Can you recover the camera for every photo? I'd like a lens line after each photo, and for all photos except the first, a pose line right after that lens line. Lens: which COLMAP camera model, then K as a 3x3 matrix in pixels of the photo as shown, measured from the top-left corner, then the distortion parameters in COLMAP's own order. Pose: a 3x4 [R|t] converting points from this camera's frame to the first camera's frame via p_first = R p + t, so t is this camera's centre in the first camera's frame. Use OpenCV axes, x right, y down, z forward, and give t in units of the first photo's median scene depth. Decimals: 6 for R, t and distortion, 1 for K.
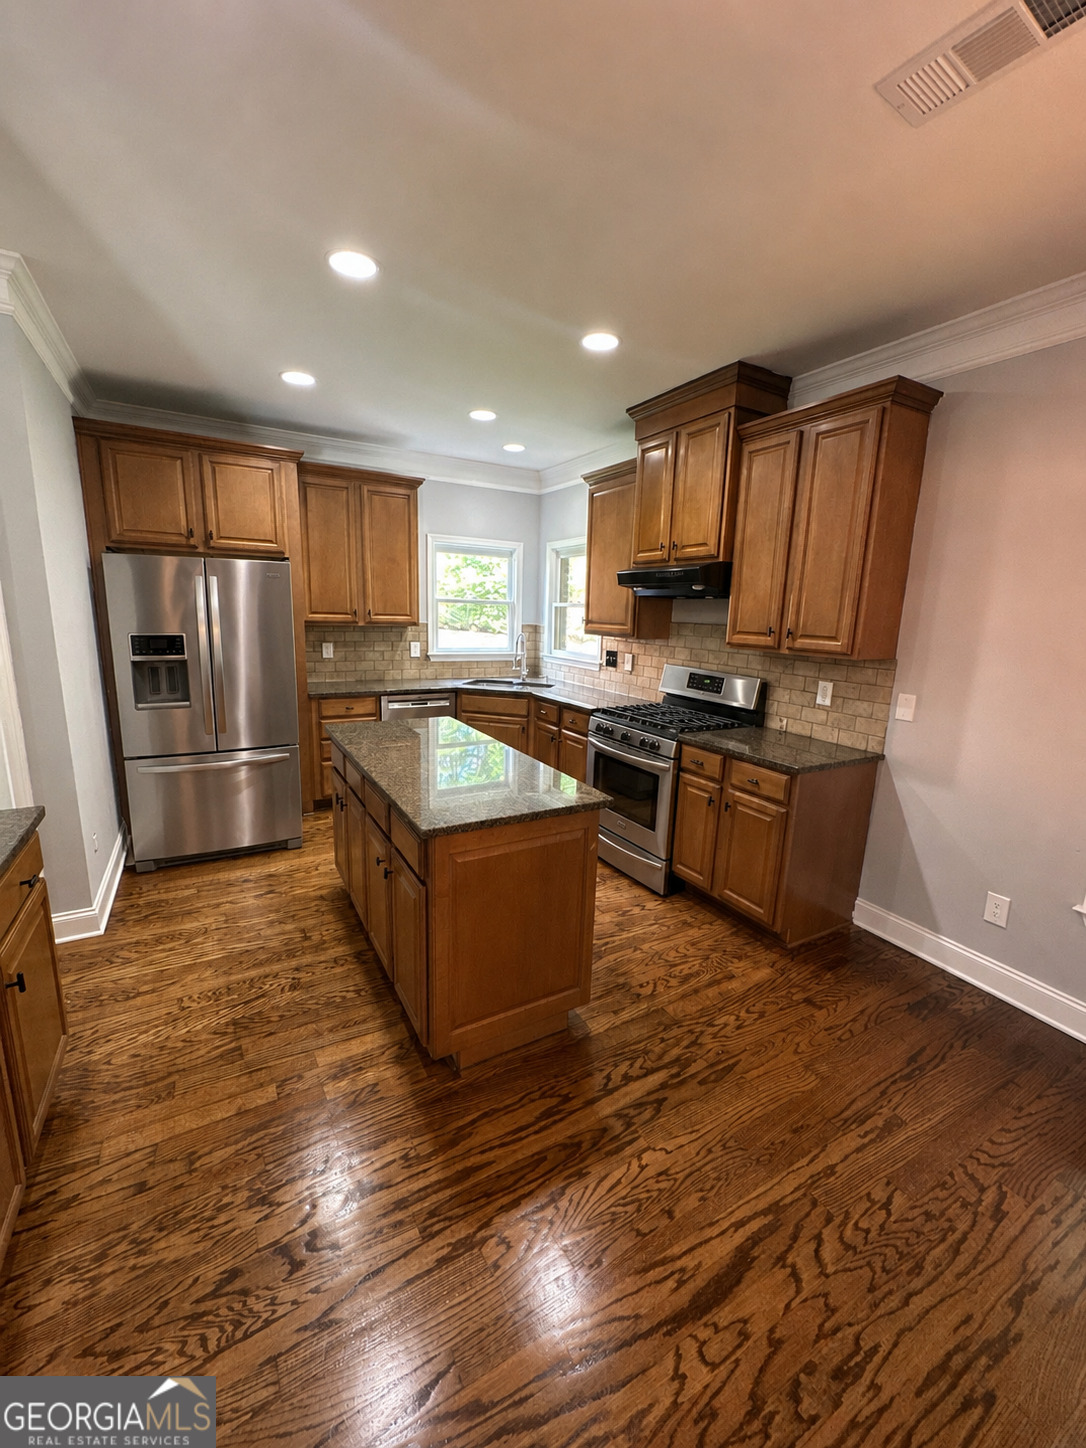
lens RADIAL K [[573.6, 0, 542.6], [0, 573.6, 723.5], [0, 0, 1]] dist [-0.001853, 0.000264]
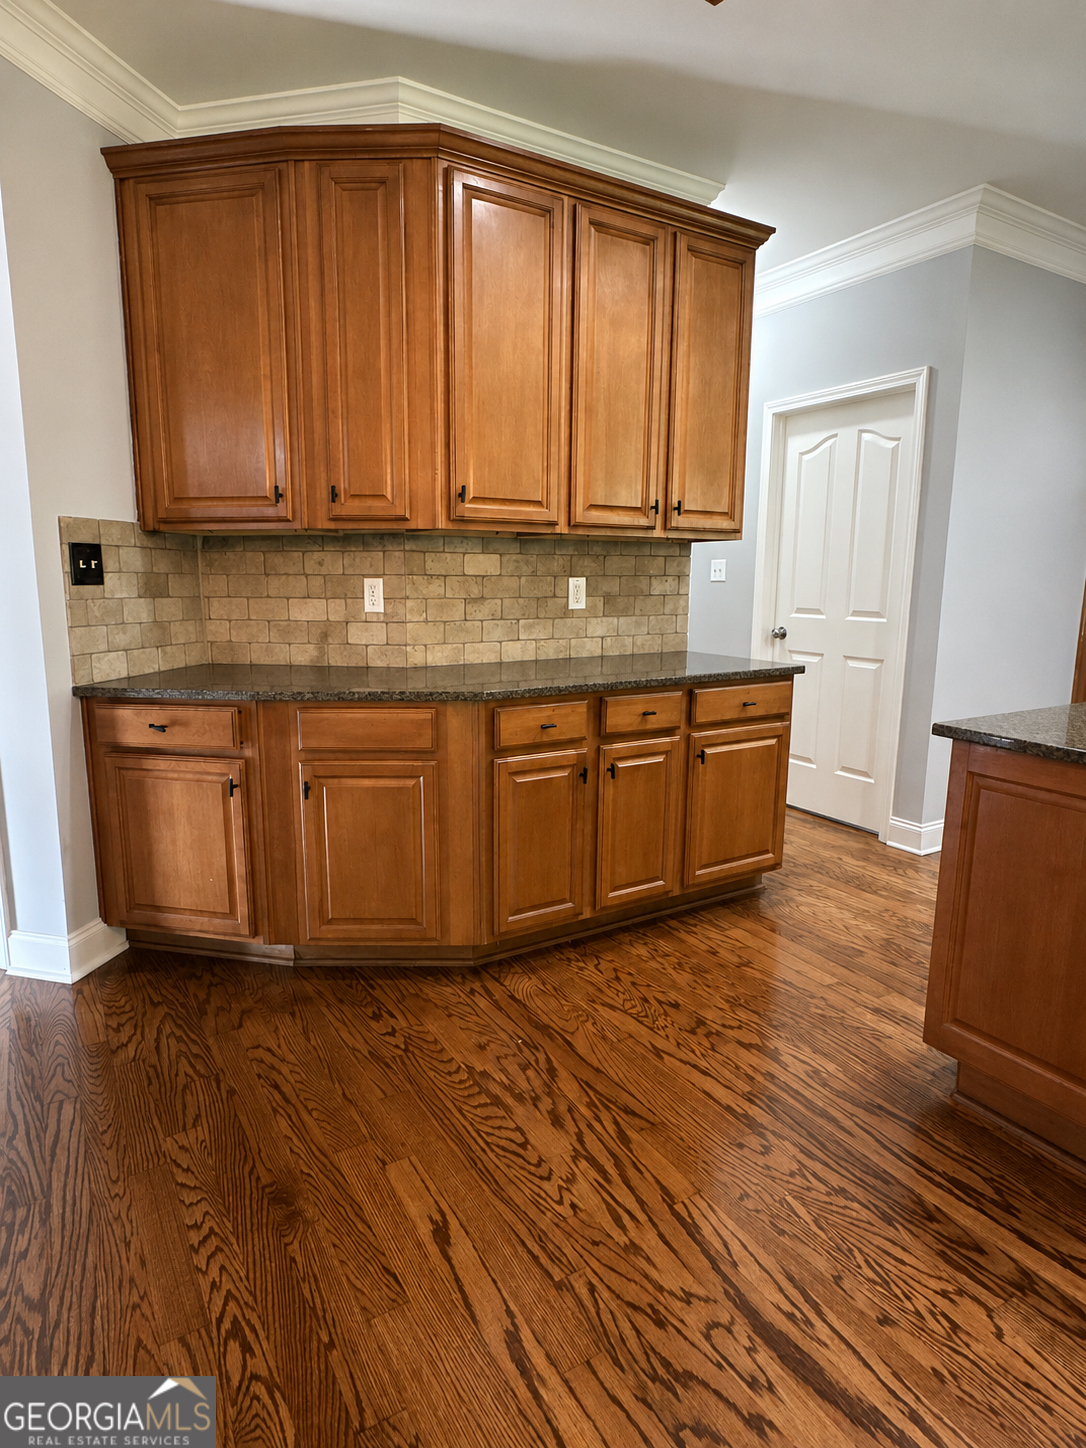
lens RADIAL K [[846.9, 0, 544.5], [0, 846.9, 725.1], [0, 0, 1]] dist [-0.003824, 0.001811]
pose [[0.024092, 0.141226, -0.989684, 1.207783], [-0.195945, 0.971437, 0.133852, 0.169133], [0.980319, 0.190699, 0.051076, 0.504476]]
